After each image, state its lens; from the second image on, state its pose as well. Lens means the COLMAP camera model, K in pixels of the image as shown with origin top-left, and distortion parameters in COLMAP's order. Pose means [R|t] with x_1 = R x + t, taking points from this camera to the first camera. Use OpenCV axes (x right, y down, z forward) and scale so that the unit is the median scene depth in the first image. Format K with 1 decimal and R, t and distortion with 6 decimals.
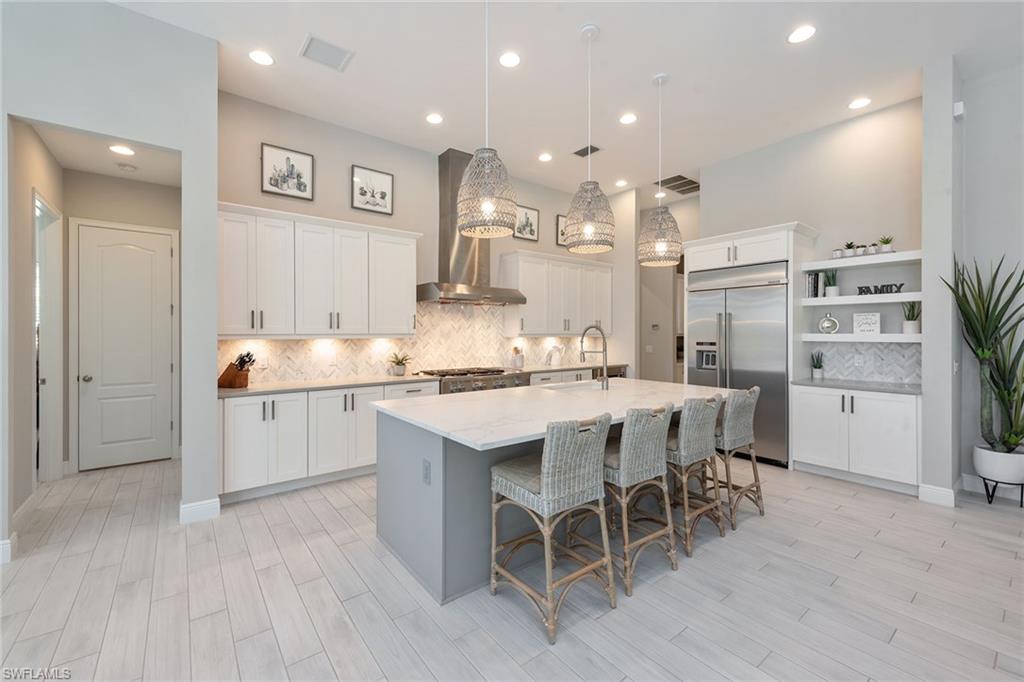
lens RADIAL K [[409.7, 0, 494.5], [0, 409.7, 341.8], [0, 0, 1]] dist [0.001920, -0.001196]
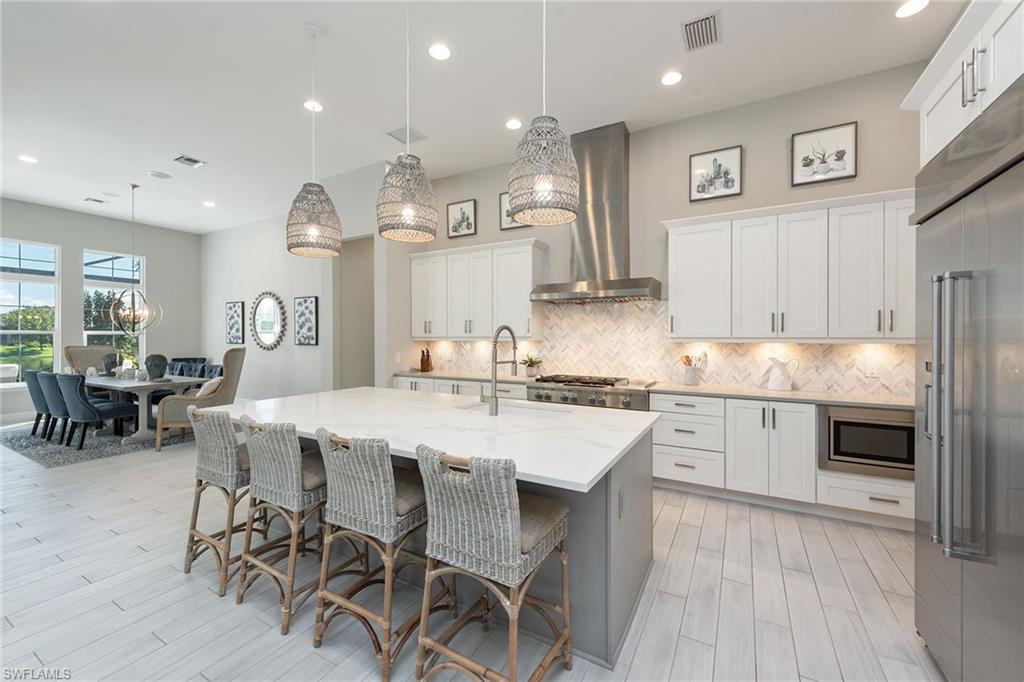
lens RADIAL K [[409.7, 0, 509.5], [0, 409.7, 337.9], [0, 0, 1]] dist [0.001920, -0.001196]
pose [[0.395038, 0.003943, -0.918656, 0.700086], [-0.019231, 0.999807, -0.003978, -0.011866], [0.918464, 0.019238, 0.395037, 0.528652]]
